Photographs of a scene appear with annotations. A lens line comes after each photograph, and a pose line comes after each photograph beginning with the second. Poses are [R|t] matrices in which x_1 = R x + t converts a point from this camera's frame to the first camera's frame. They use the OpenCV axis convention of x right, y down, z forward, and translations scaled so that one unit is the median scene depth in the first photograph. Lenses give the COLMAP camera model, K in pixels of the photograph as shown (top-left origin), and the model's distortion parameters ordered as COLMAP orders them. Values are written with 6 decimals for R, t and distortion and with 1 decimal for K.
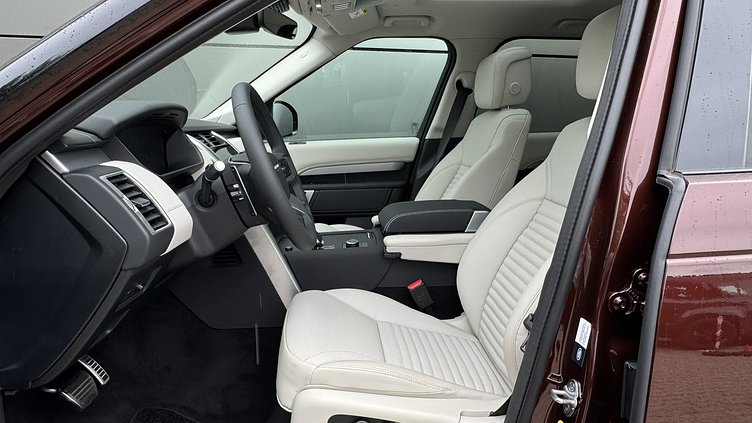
lens RADIAL K [[570.1, 0, 376.0], [0, 570.1, 211.5], [0, 0, 1]] dist [0.000035, 0.000653]
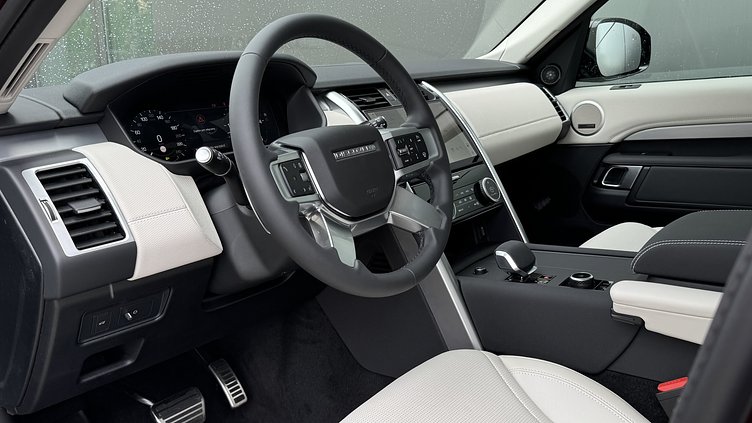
lens RADIAL K [[684.1, 0, 376.0], [0, 684.1, 211.5], [0, 0, 1]] dist [0.083225, 0.000766]
pose [[0.739892, 0.102181, -0.664920, 0.272842], [-0.049634, 0.993995, 0.097521, -0.071509], [0.670892, -0.039152, 0.740521, 0.395846]]
